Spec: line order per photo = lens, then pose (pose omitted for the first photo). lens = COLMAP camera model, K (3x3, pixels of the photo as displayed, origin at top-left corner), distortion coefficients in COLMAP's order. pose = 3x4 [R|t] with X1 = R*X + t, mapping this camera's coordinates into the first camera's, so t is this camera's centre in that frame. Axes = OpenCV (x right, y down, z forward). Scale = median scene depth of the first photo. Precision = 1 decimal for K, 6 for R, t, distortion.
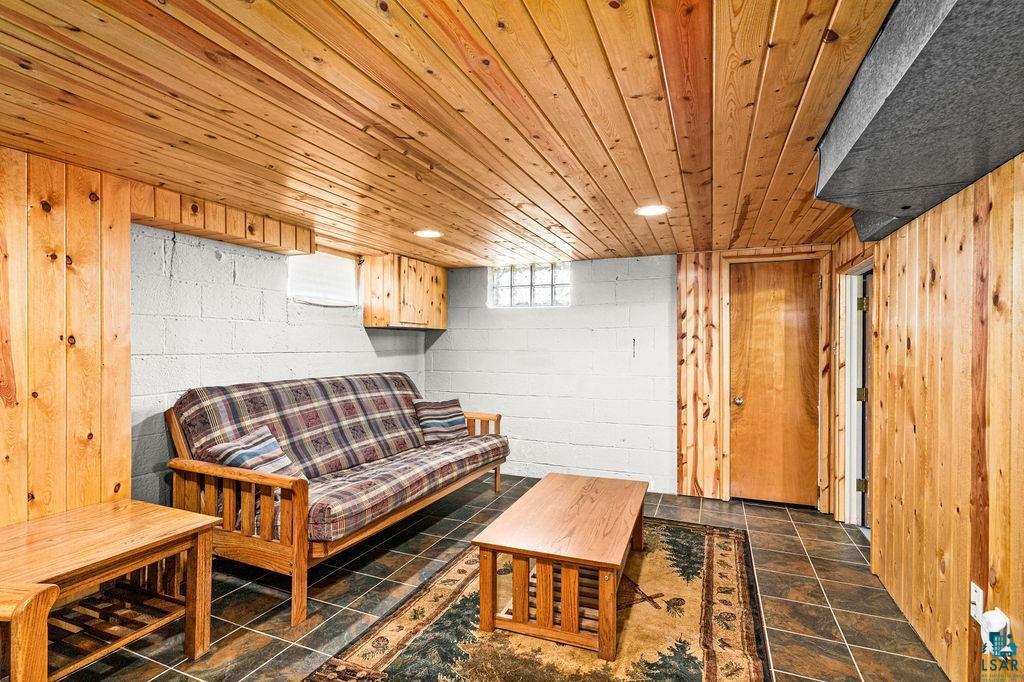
lens RADIAL K [[492.7, 0, 511.4], [0, 492.7, 344.1], [0, 0, 1]] dist [-0.000168, 0.000554]
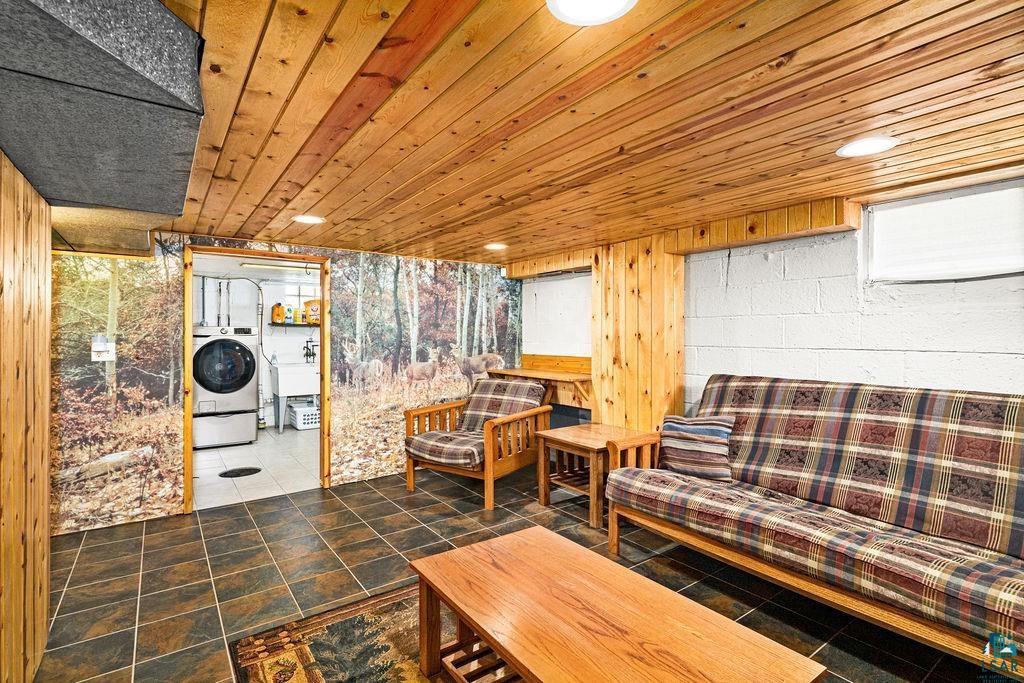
lens RADIAL K [[492.7, 0, 511.4], [0, 492.7, 344.6], [0, 0, 1]] dist [-0.000168, 0.000554]
pose [[-0.528013, 0.015289, -0.849099, 0.699921], [-0.000106, 0.999837, 0.018069, -0.008024], [0.849236, 0.009631, -0.527925, 1.242852]]
